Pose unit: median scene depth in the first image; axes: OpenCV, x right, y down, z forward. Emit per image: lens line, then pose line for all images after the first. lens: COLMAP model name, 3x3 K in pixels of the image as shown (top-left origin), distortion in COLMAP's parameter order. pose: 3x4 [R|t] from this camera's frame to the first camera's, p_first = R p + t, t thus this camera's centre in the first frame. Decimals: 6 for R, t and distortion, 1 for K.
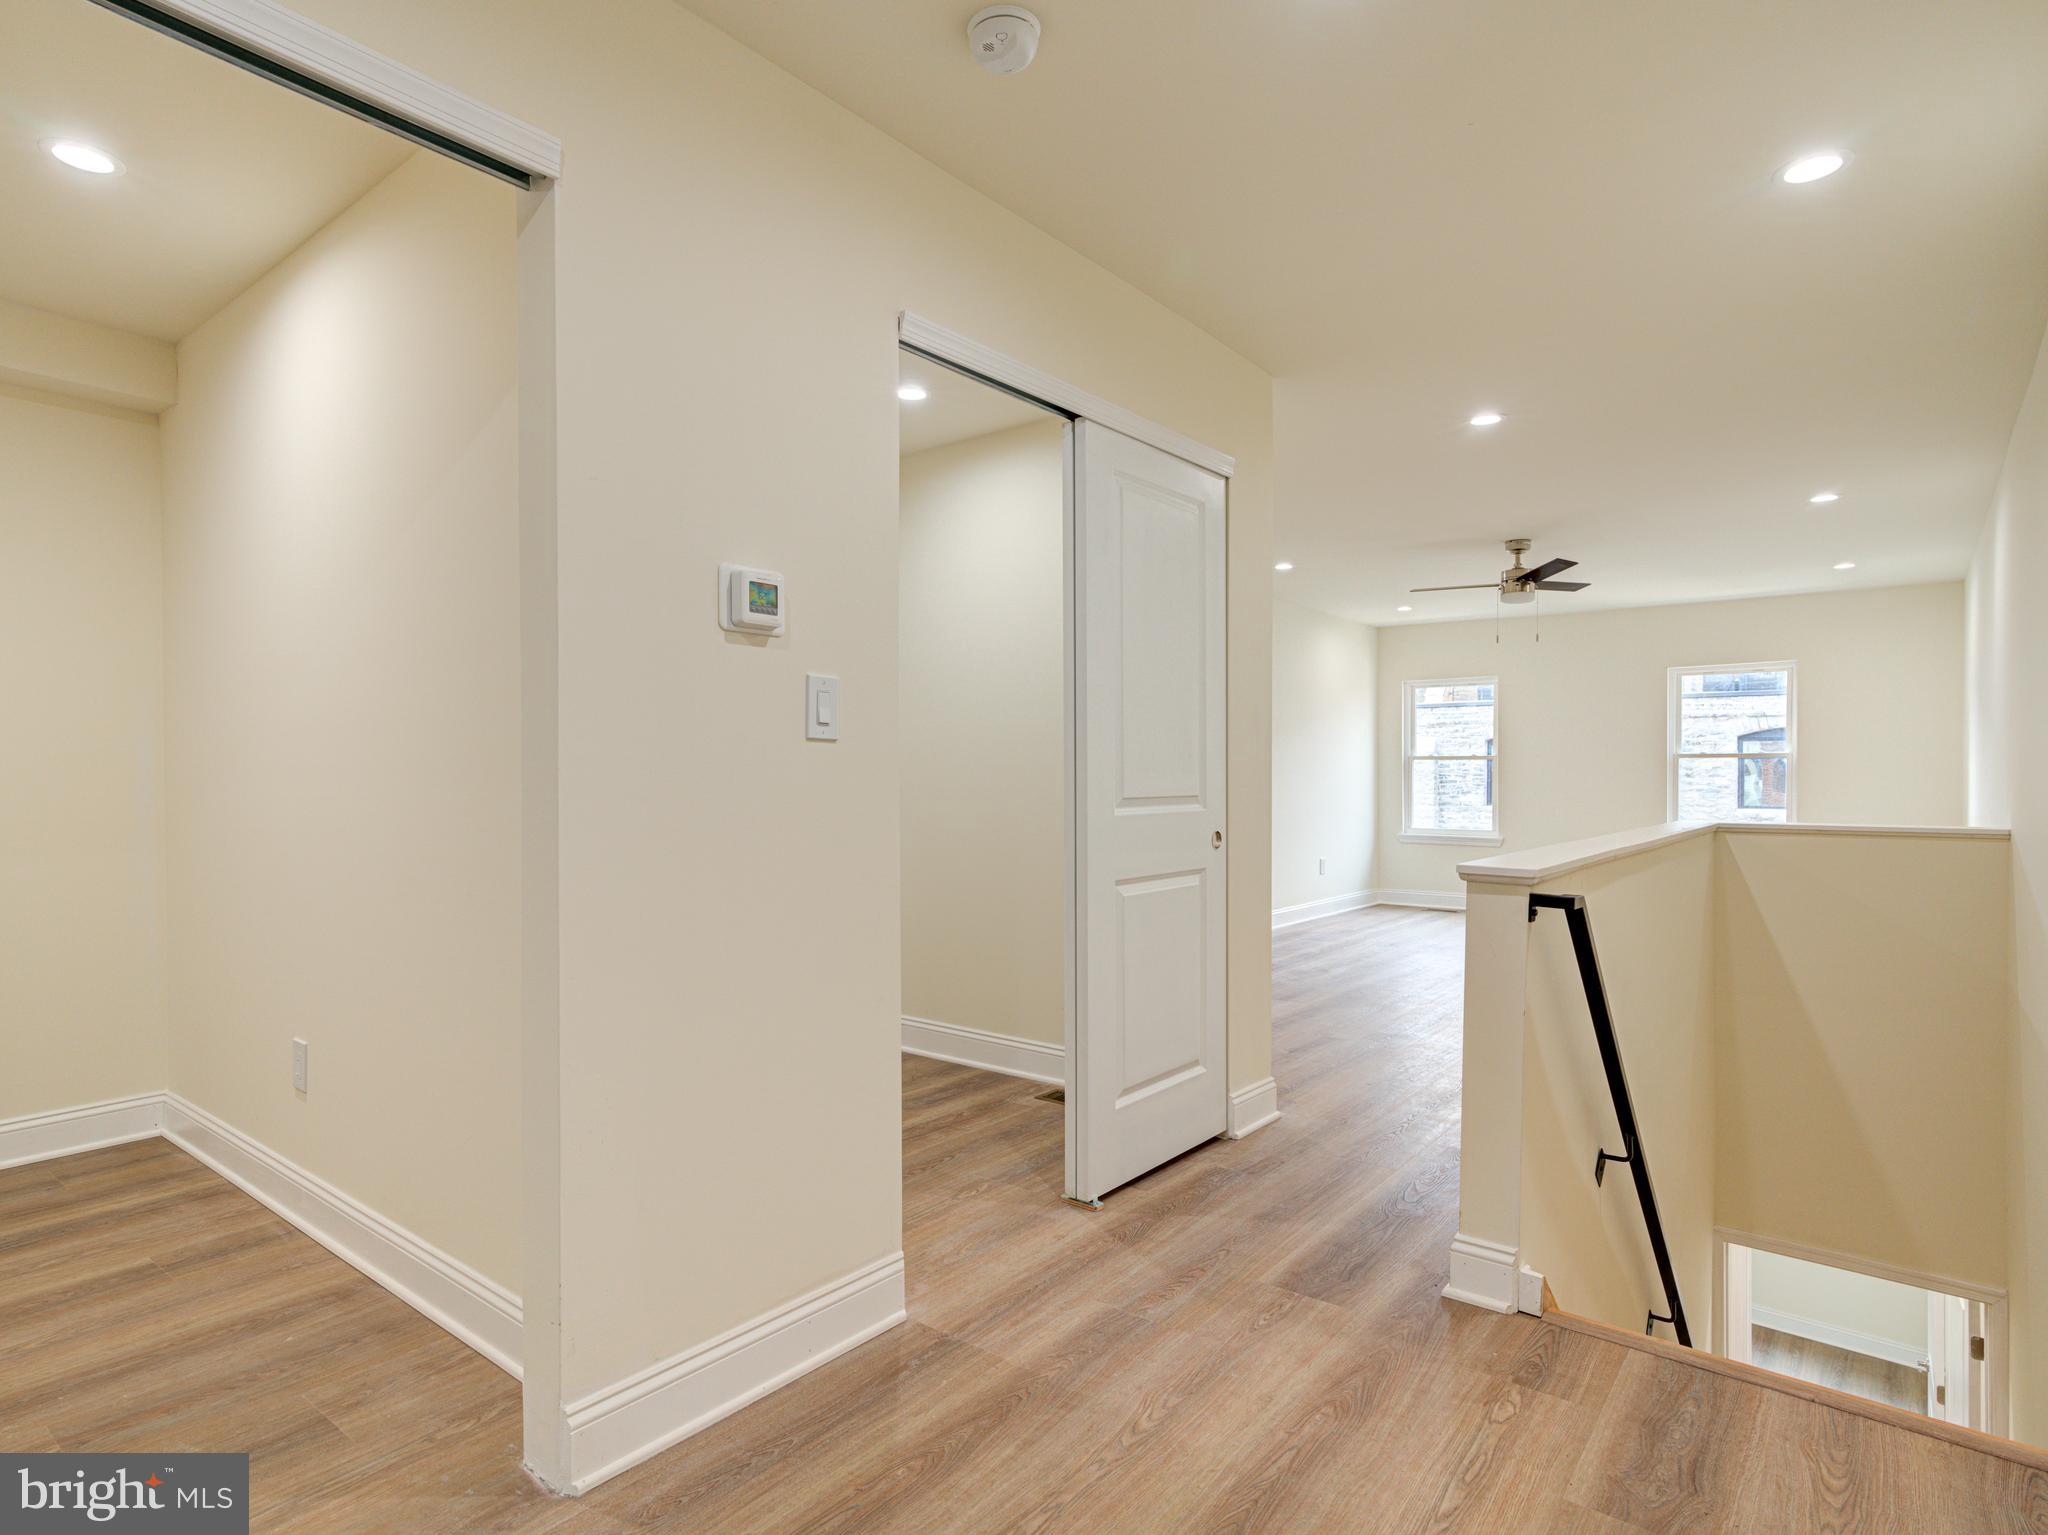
lens RADIAL K [[1141.9, 0, 977.7], [0, 1141.9, 793.9], [0, 0, 1]] dist [-0.005794, 0.019236]
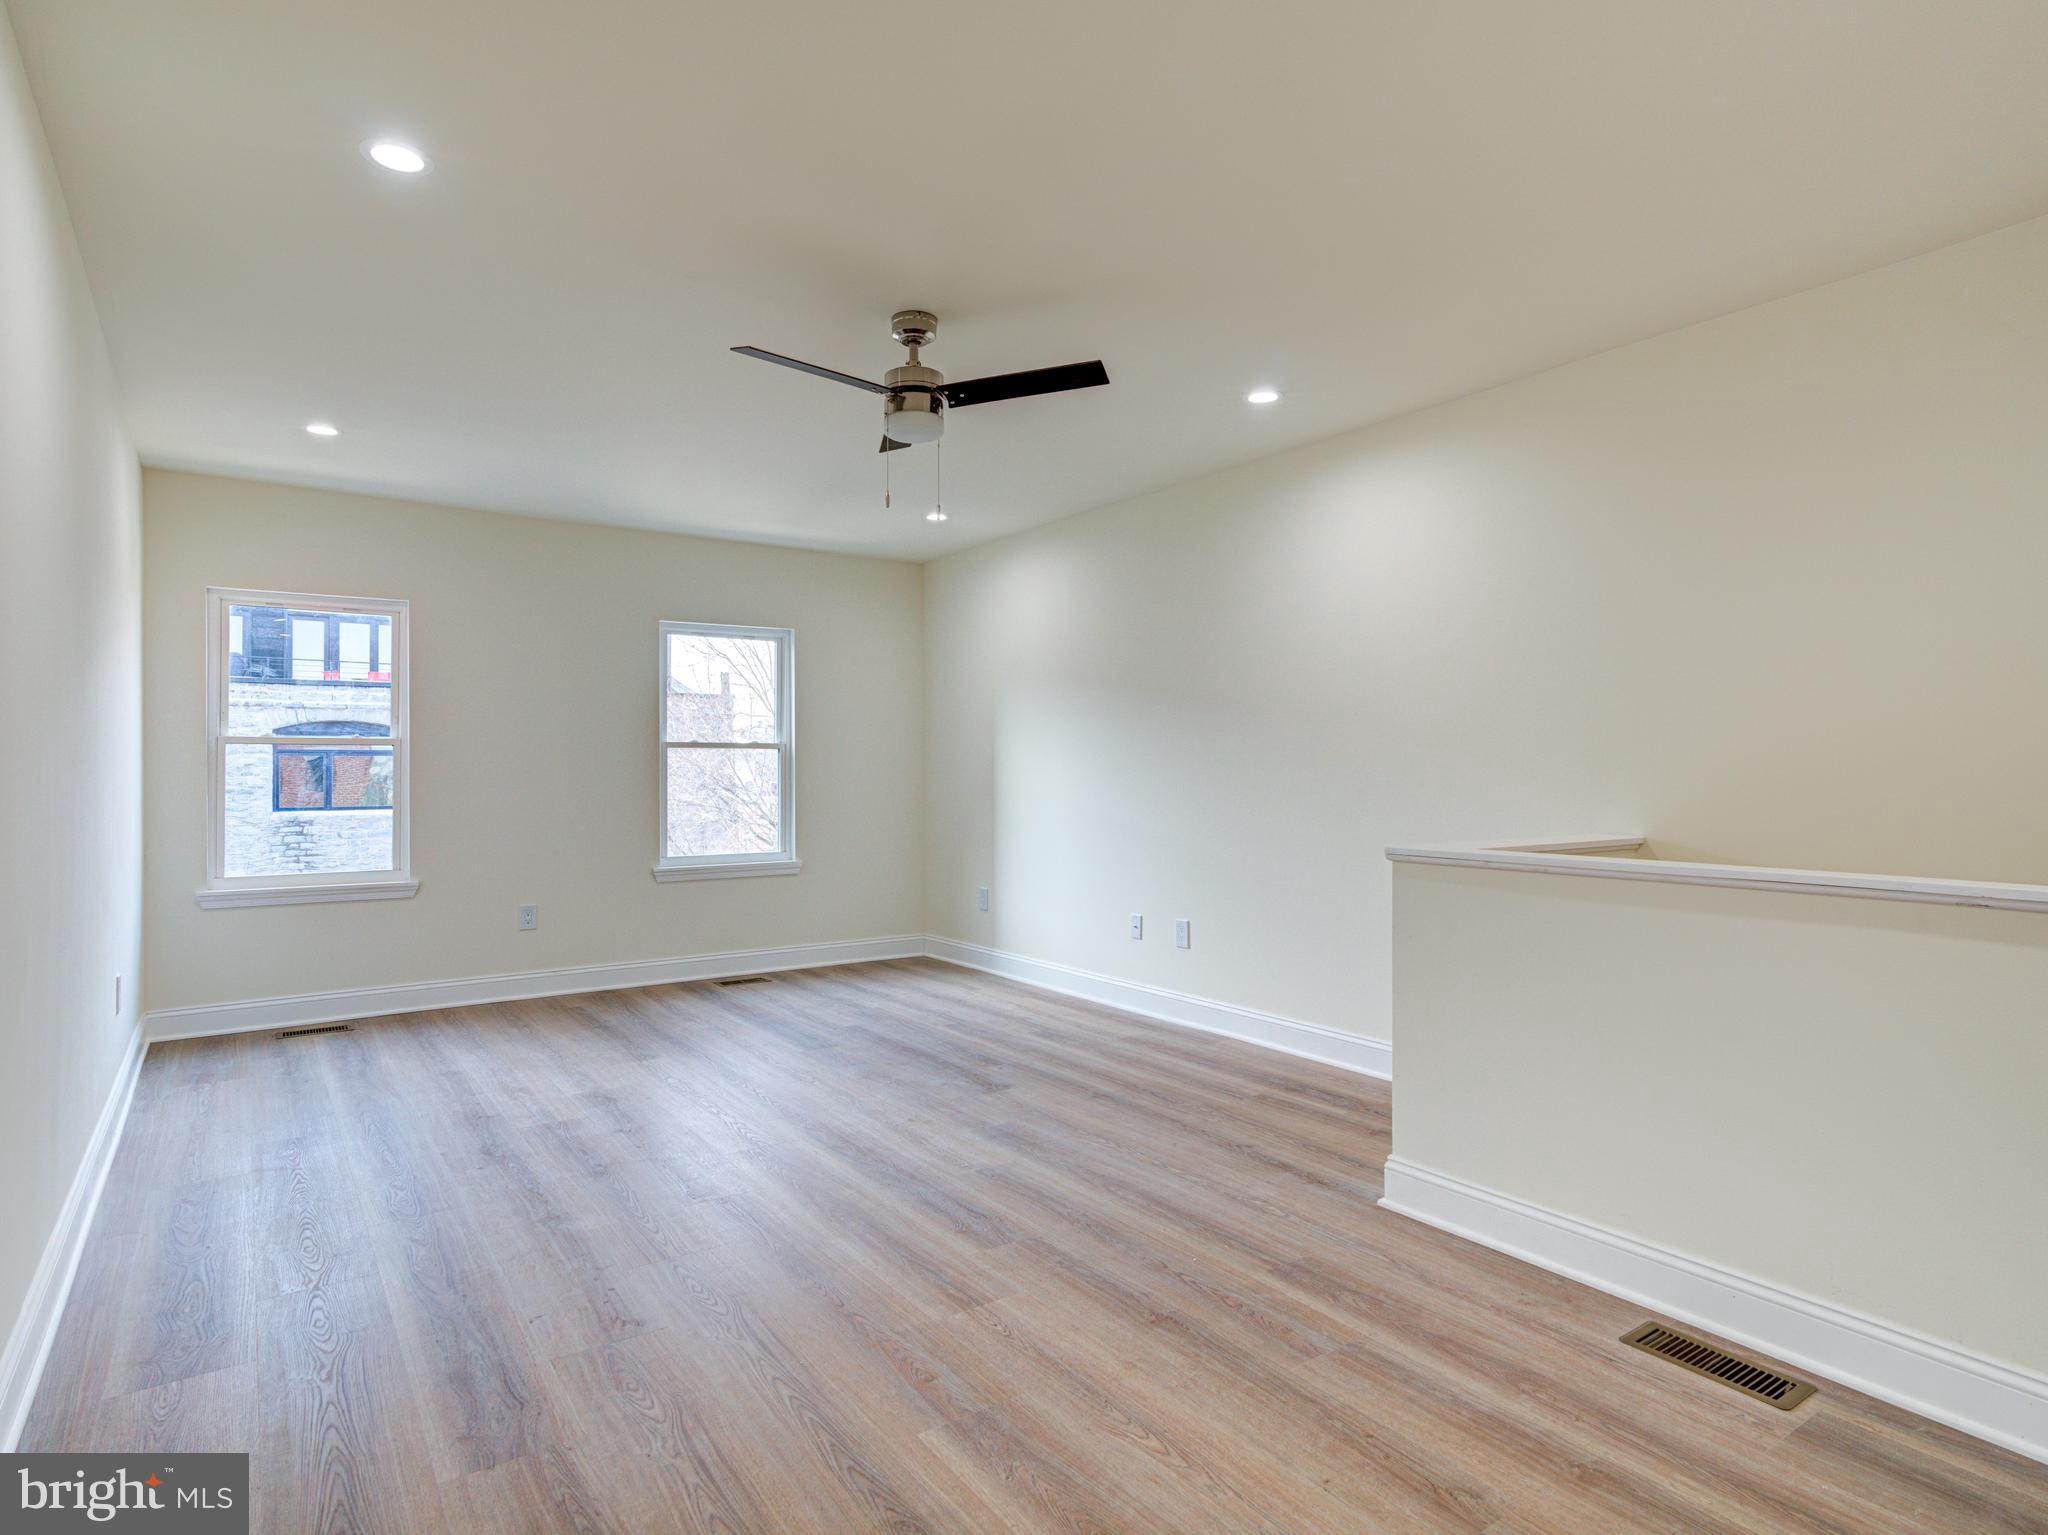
lens RADIAL K [[1141.9, 0, 1024.1], [0, 1141.9, 750.9], [0, 0, 1]] dist [-0.005794, 0.019236]
pose [[0.299848, 0.014892, 0.953871, -0.001138], [0.019621, 0.999570, -0.021774, -0.008714], [-0.953785, 0.025244, 0.299427, 0.516533]]
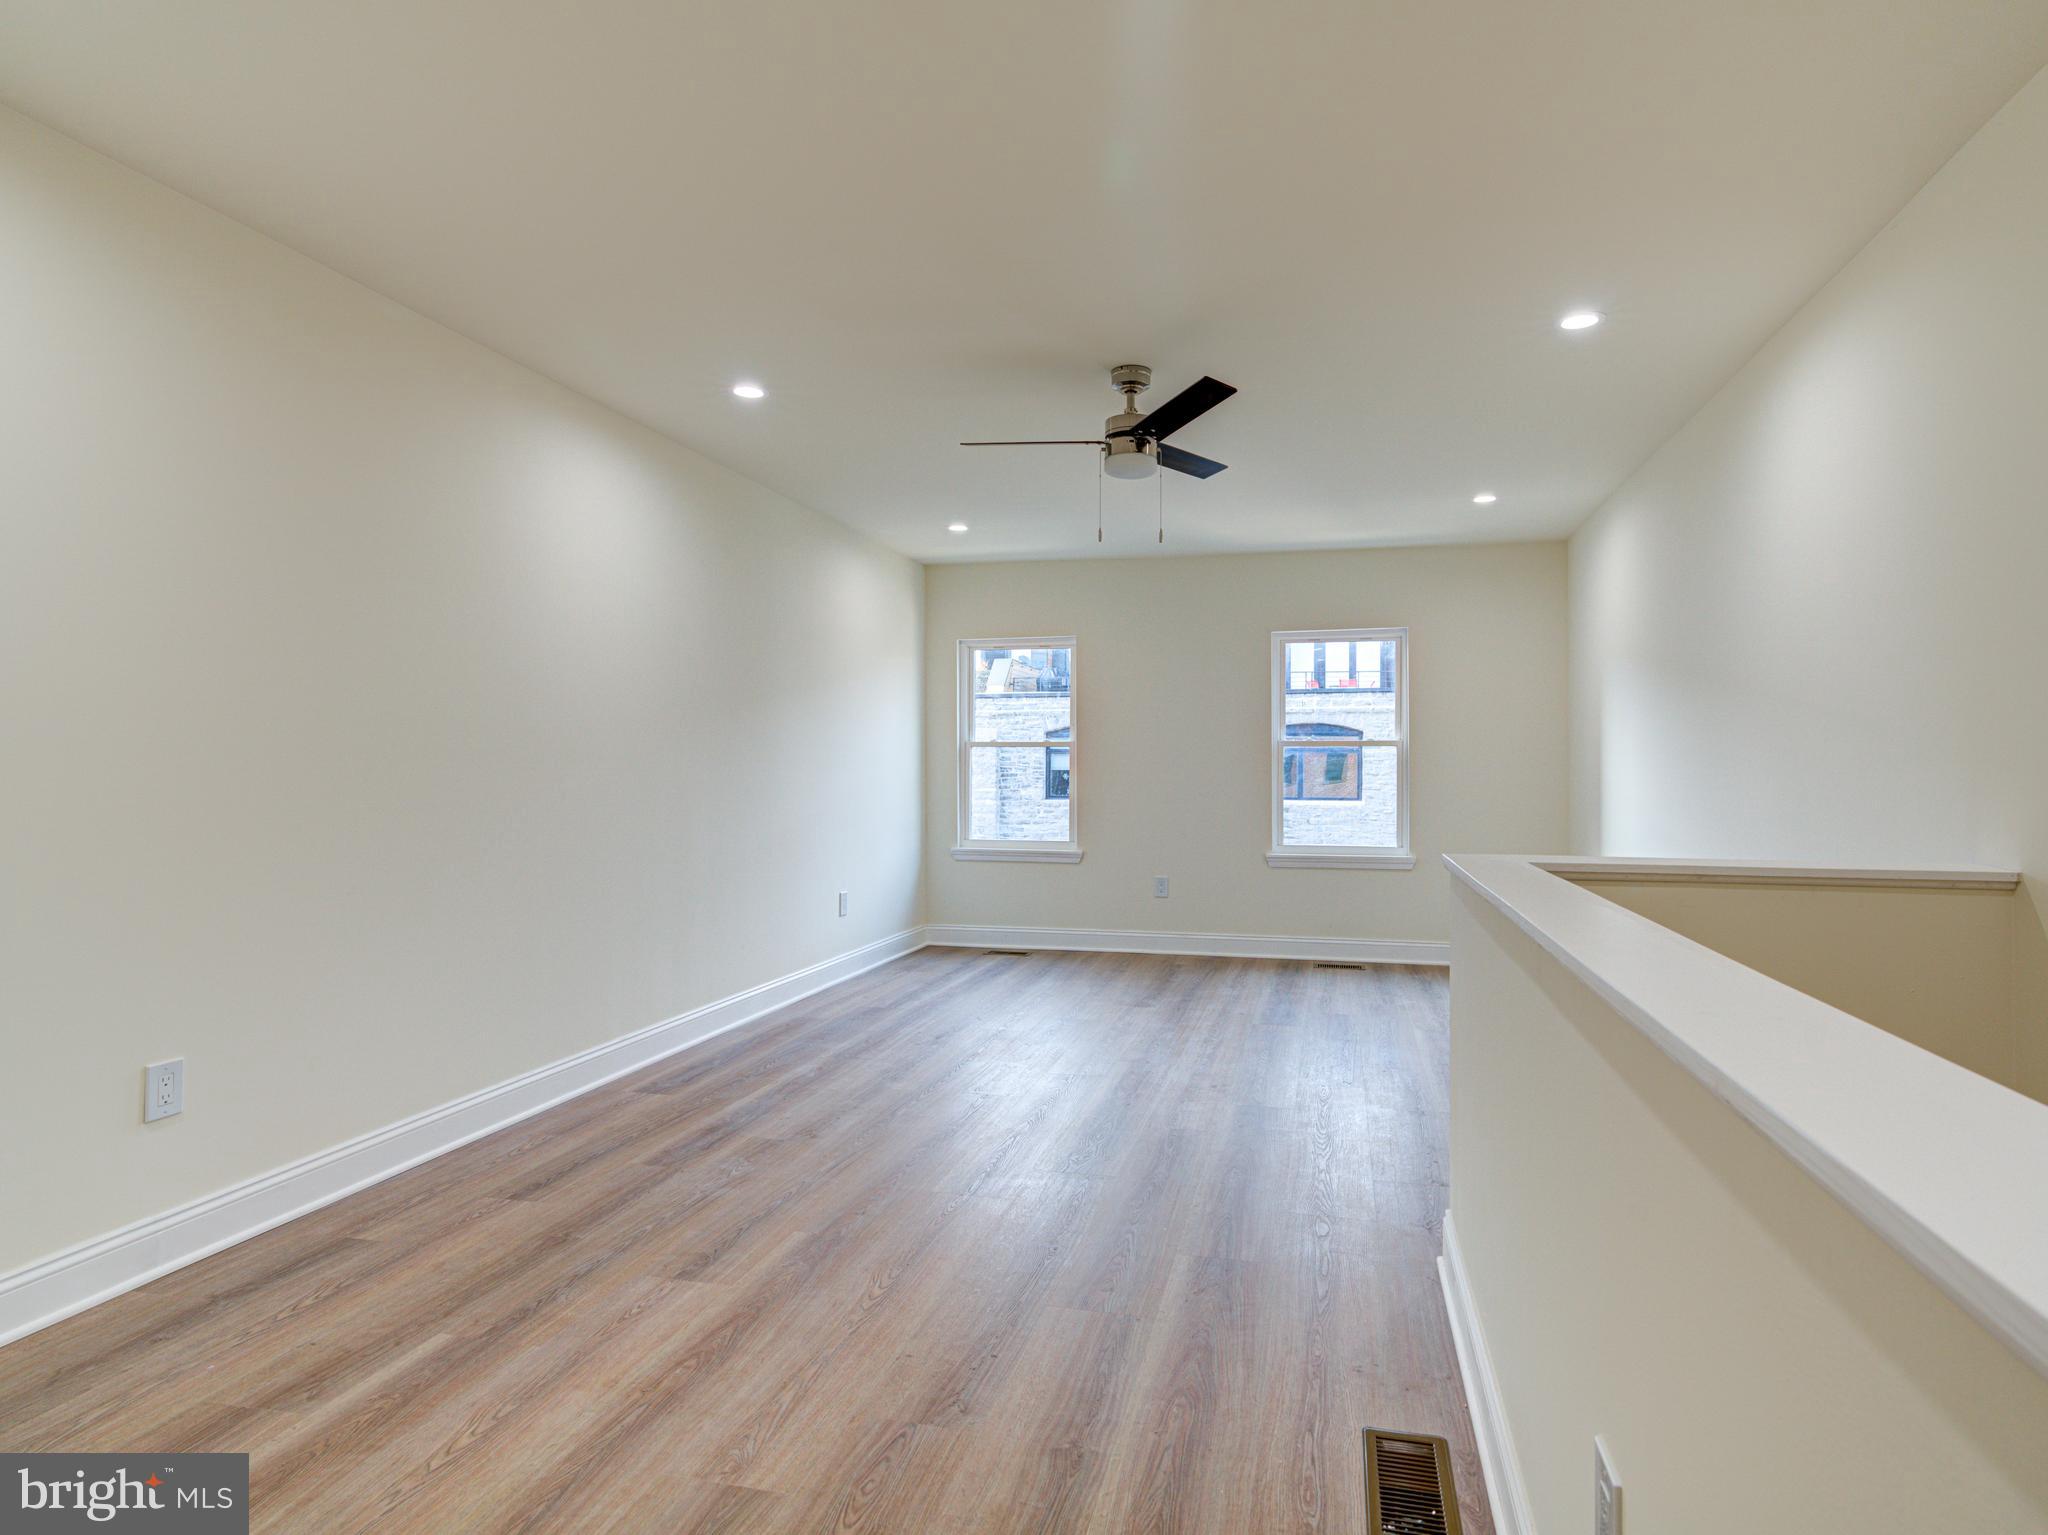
lens RADIAL K [[1141.9, 0, 1028.0], [0, 1141.9, 762.0], [0, 0, 1]] dist [-0.005794, 0.019236]
pose [[0.917179, 0.002979, 0.398465, 0.123206], [0.005696, 0.999772, -0.020586, -0.004861], [-0.398436, 0.021151, 0.916952, 0.313387]]
